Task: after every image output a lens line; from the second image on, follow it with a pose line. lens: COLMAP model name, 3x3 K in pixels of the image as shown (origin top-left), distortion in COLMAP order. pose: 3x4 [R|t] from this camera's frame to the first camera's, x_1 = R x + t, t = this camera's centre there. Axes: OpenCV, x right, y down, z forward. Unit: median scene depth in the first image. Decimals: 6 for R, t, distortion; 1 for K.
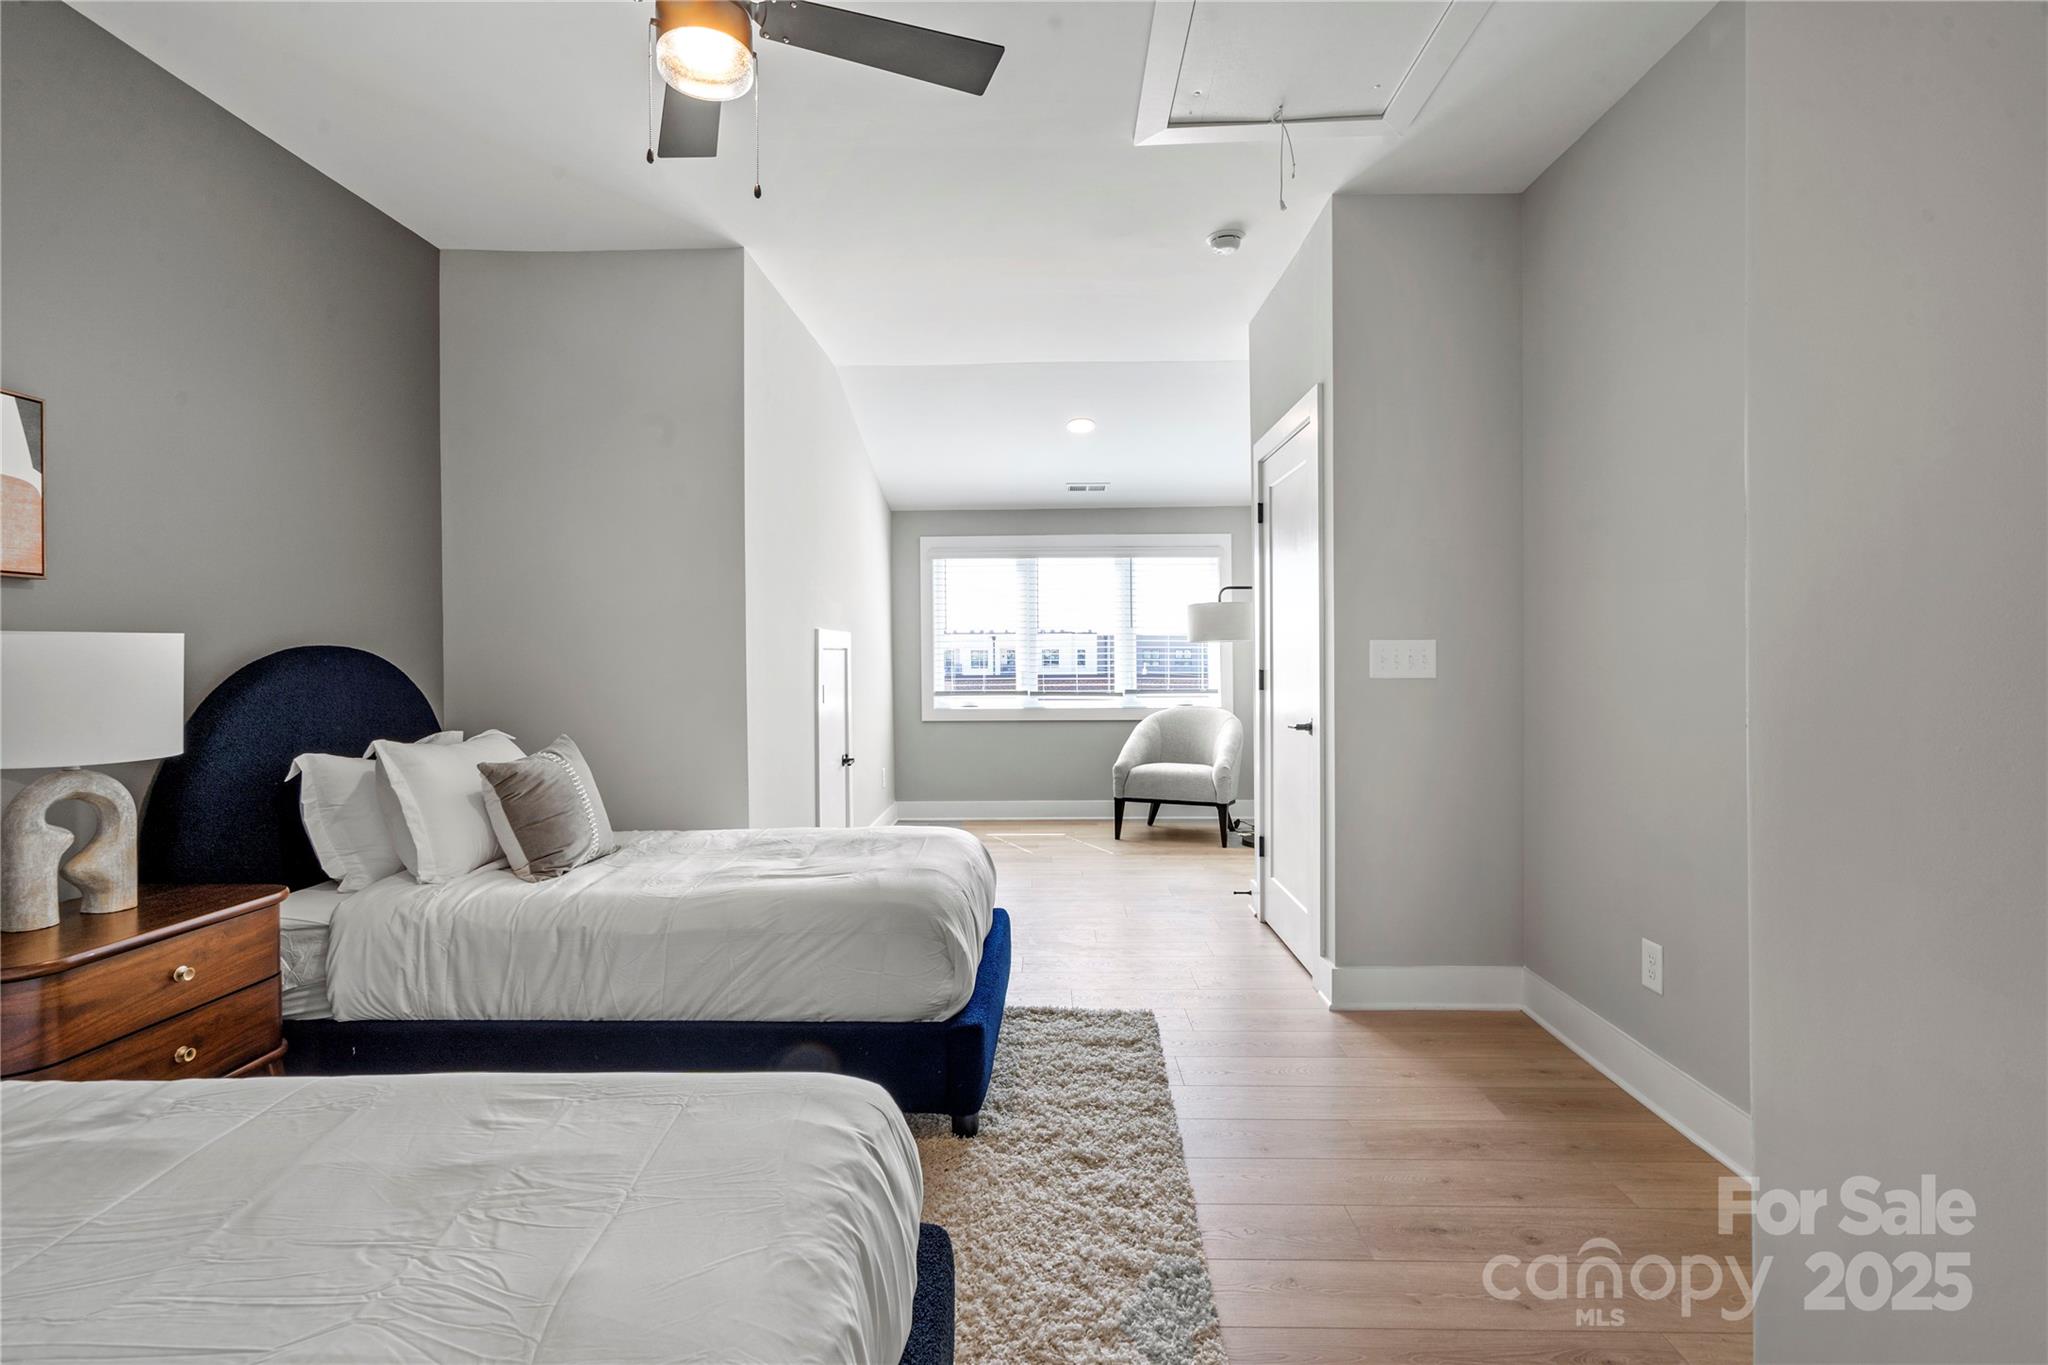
lens RADIAL K [[952.4, 0, 1023.0], [0, 952.4, 667.3], [0, 0, 1]] dist [0.000293, -0.000007]
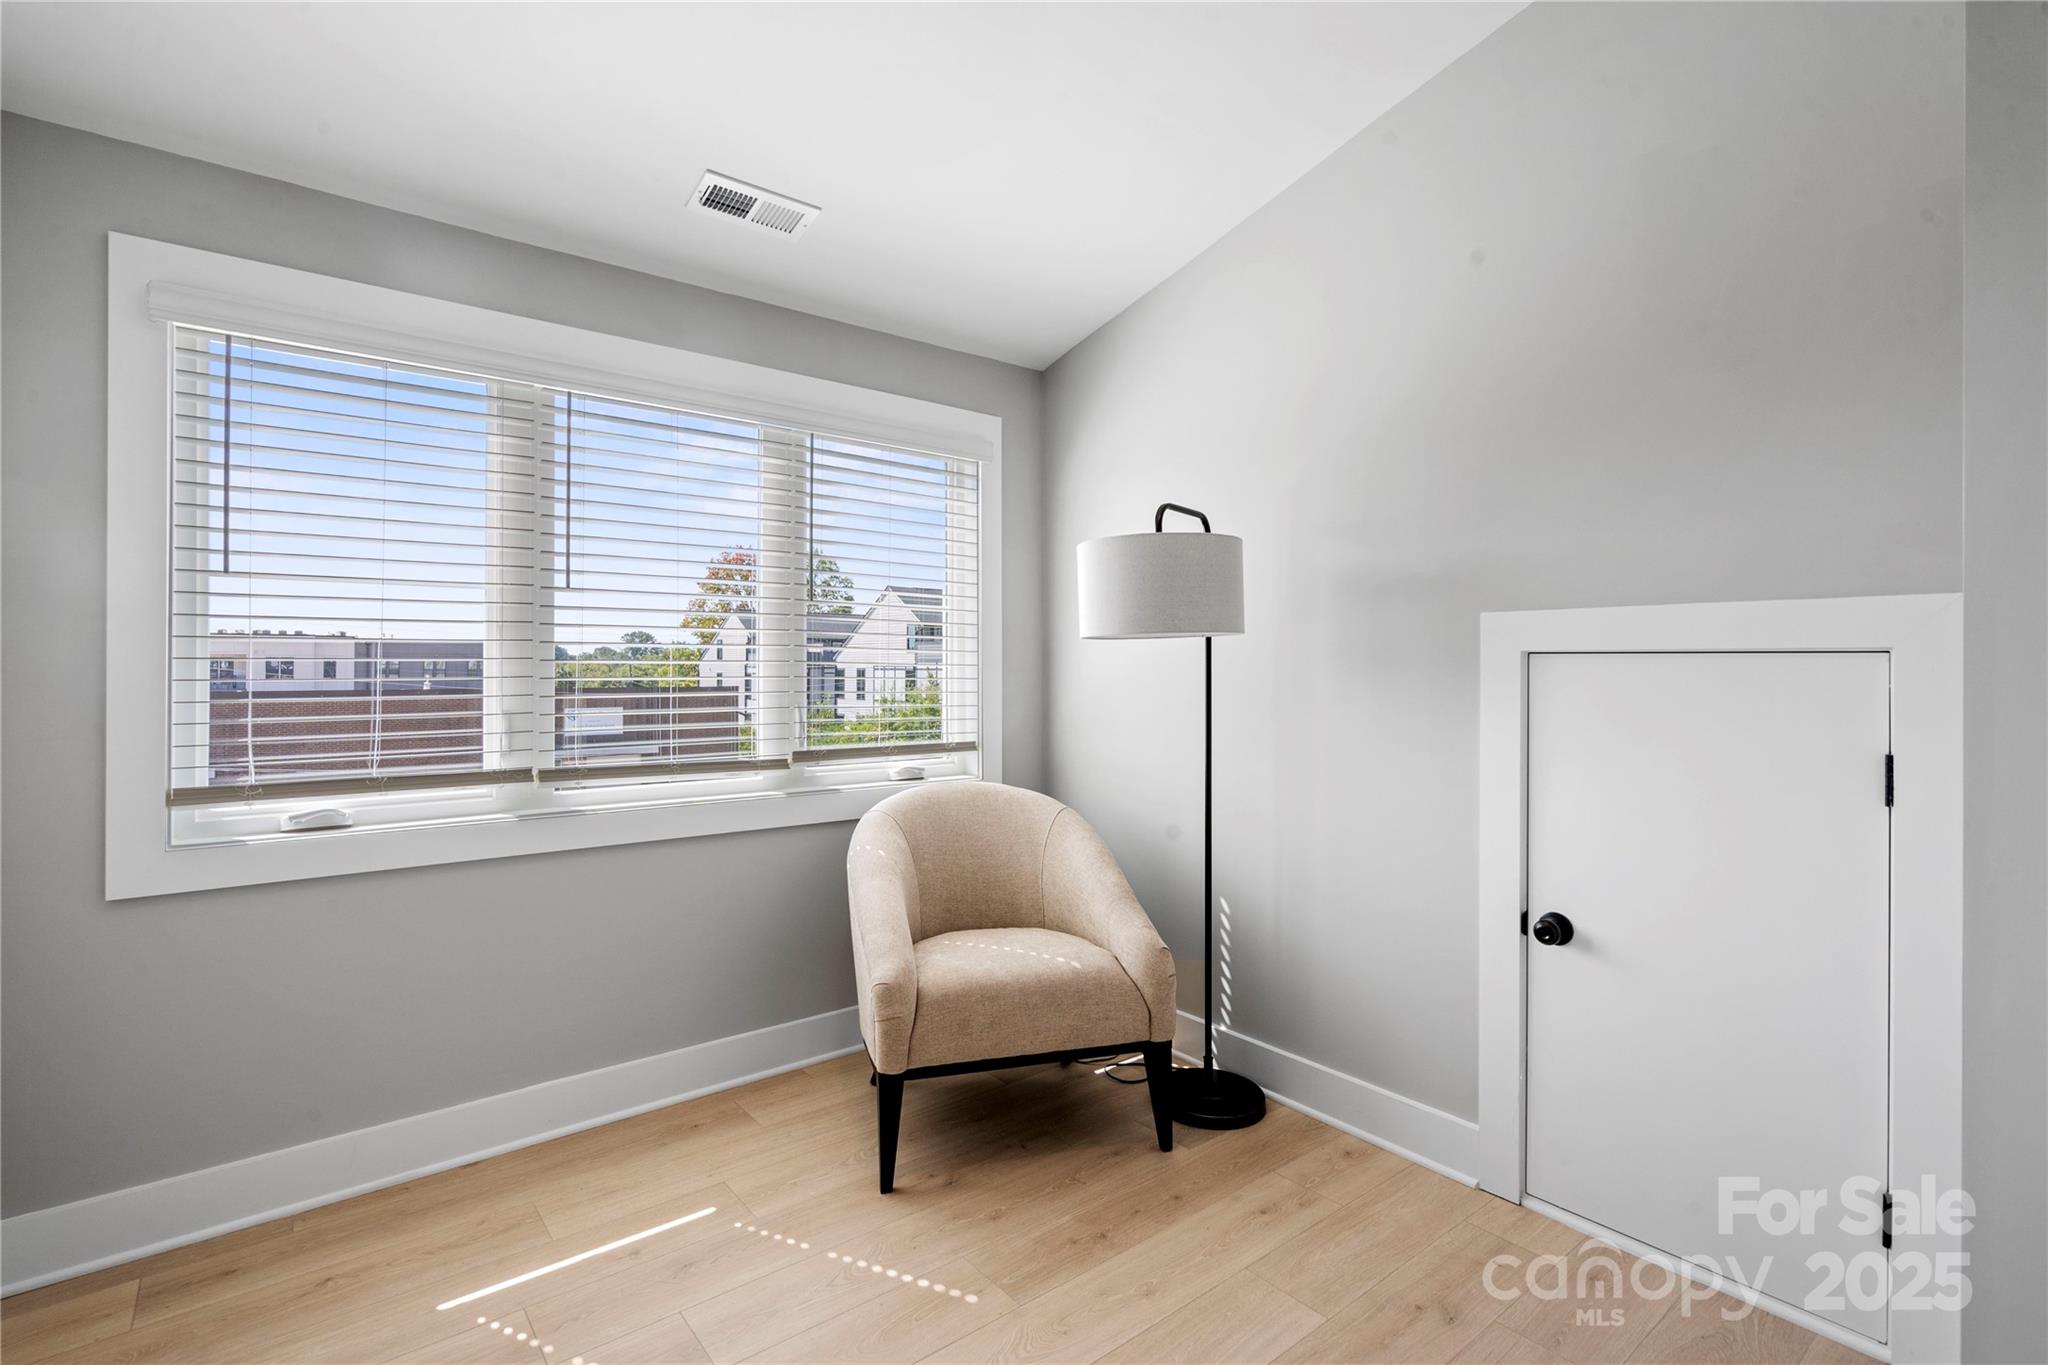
lens RADIAL K [[952.4, 0, 1023.0], [0, 952.4, 667.3], [0, 0, 1]] dist [0.000293, -0.000007]
pose [[0.769273, 0.010163, 0.638840, -0.078374], [-0.001383, 0.999898, -0.014241, -0.007426], [-0.638919, 0.010072, 0.769208, 0.613569]]
